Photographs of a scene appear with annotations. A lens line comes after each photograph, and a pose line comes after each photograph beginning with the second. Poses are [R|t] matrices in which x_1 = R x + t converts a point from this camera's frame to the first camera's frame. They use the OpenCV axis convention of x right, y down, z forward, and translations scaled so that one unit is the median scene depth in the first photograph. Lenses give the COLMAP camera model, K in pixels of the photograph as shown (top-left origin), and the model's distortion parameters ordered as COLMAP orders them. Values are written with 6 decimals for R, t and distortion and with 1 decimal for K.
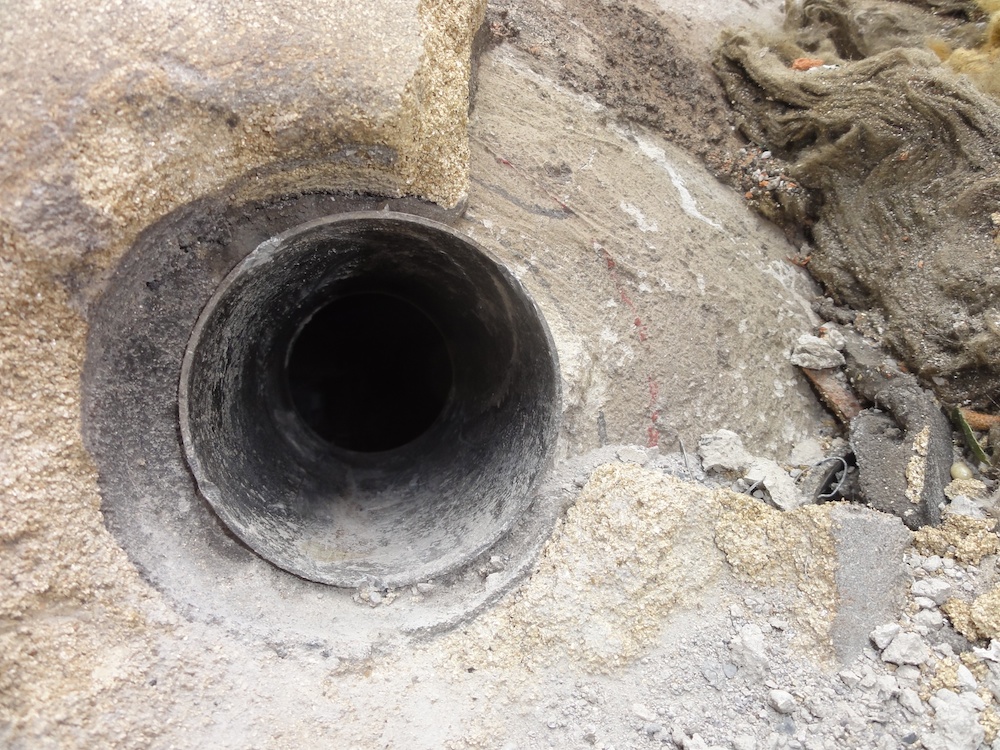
lens RADIAL K [[703.6, 0, 500.1], [0, 703.6, 373.6], [0, 0, 1]] dist [-0.006592, -0.002384]
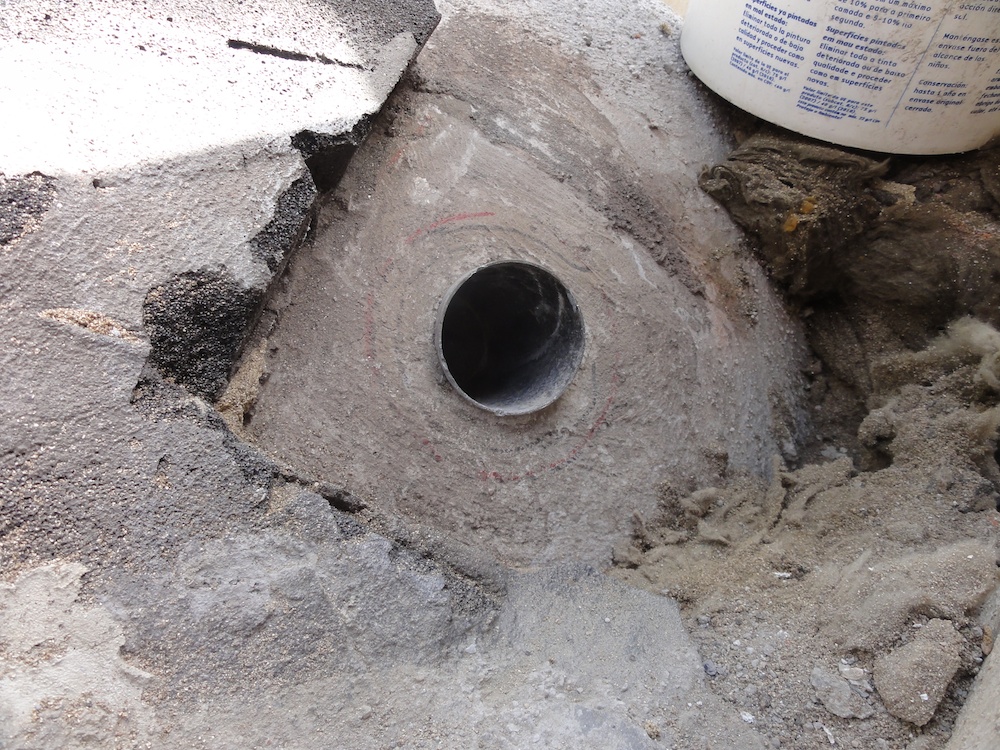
lens RADIAL K [[703.6, 0, 495.9], [0, 703.6, 374.0], [0, 0, 1]] dist [-0.006592, -0.002384]
pose [[0.985239, 0.134155, 0.106336, -0.327164], [-0.129976, 0.990480, -0.045331, 0.195416], [-0.111405, 0.030840, 0.993296, -0.969580]]
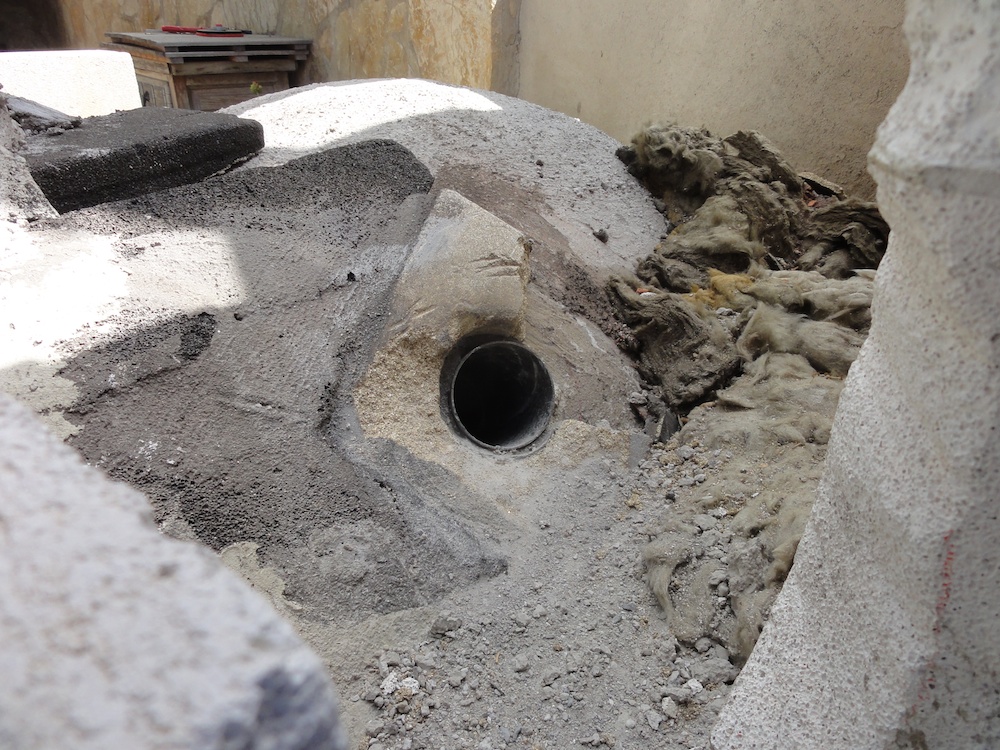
lens RADIAL K [[703.6, 0, 503.1], [0, 703.6, 372.3], [0, 0, 1]] dist [-0.006592, -0.002384]
pose [[0.991309, 0.062271, 0.115887, -0.401728], [-0.042936, 0.985786, -0.162425, 0.338433], [-0.124354, 0.156038, 0.979892, -1.655351]]
